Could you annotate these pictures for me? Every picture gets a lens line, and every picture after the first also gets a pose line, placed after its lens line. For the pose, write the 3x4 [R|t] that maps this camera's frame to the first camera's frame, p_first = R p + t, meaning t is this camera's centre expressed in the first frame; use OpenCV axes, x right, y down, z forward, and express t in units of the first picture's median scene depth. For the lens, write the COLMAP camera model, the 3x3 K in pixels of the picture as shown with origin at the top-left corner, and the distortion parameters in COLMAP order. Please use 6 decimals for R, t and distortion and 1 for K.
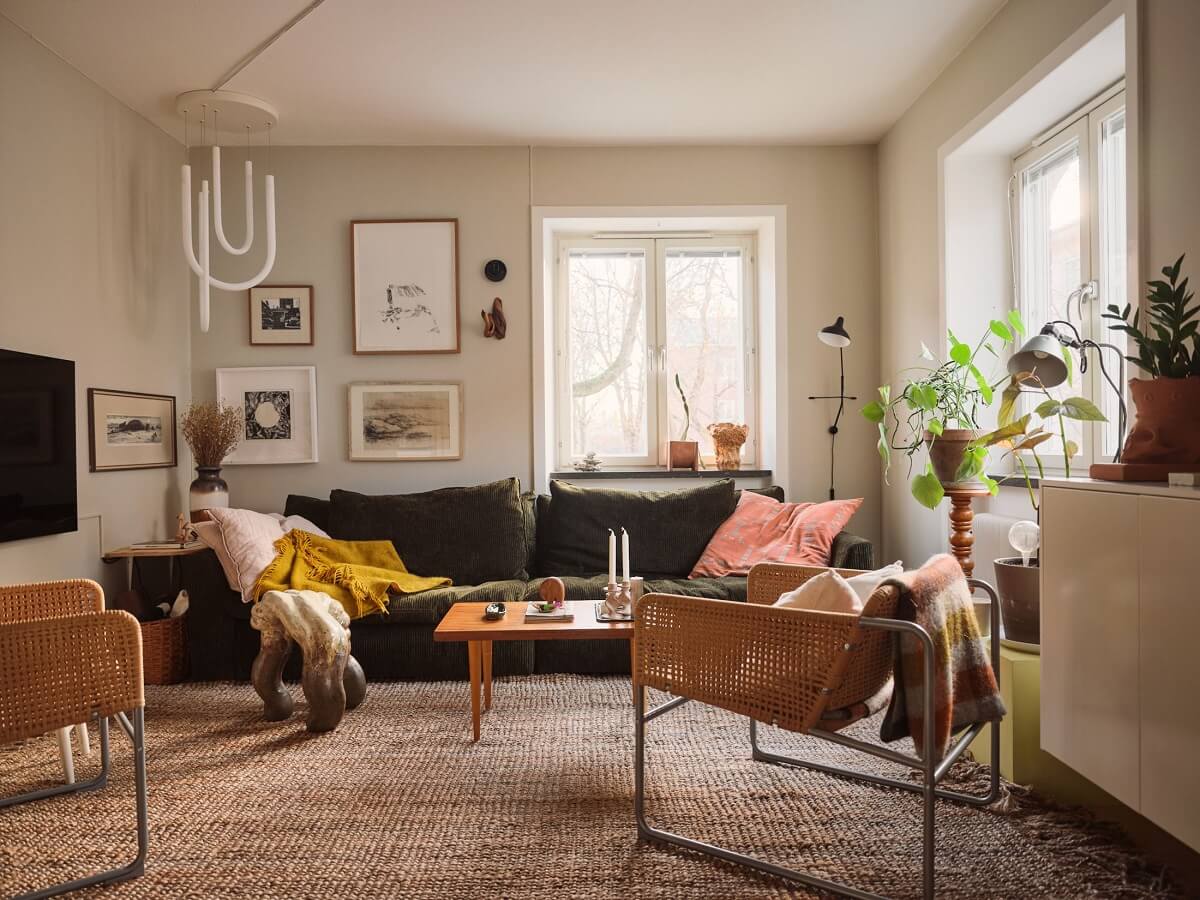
lens RADIAL K [[905.5, 0, 625.3], [0, 905.5, 444.2], [0, 0, 1]] dist [-0.009650, 0.002709]
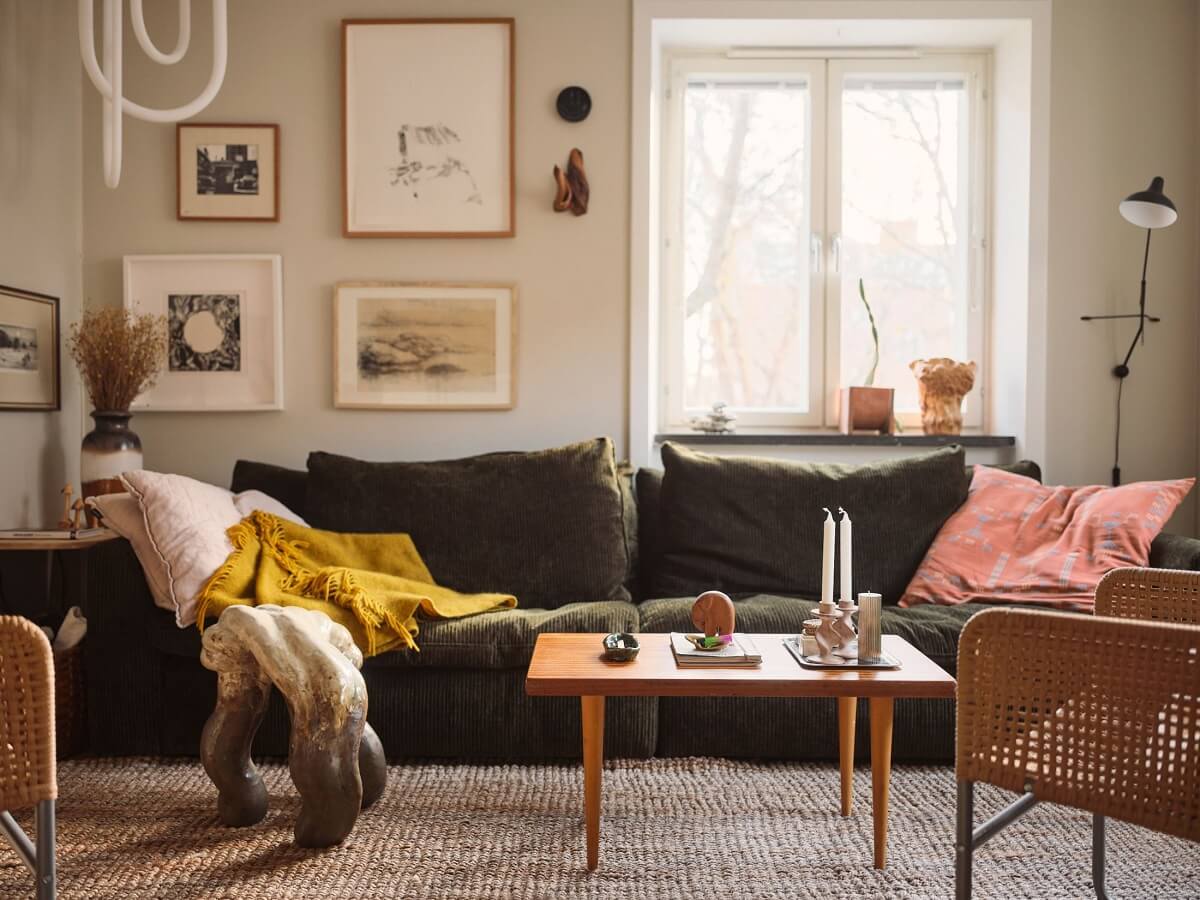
lens RADIAL K [[1279.0, 0, 600.0], [0, 1279.0, 450.0], [0, 0, 1]] dist [0.014327, -0.000134]
pose [[0.999397, 0.017338, -0.030095, -0.104025], [-0.017064, 0.999811, 0.009347, 0.039042], [0.030251, -0.008828, 0.999503, 0.137739]]
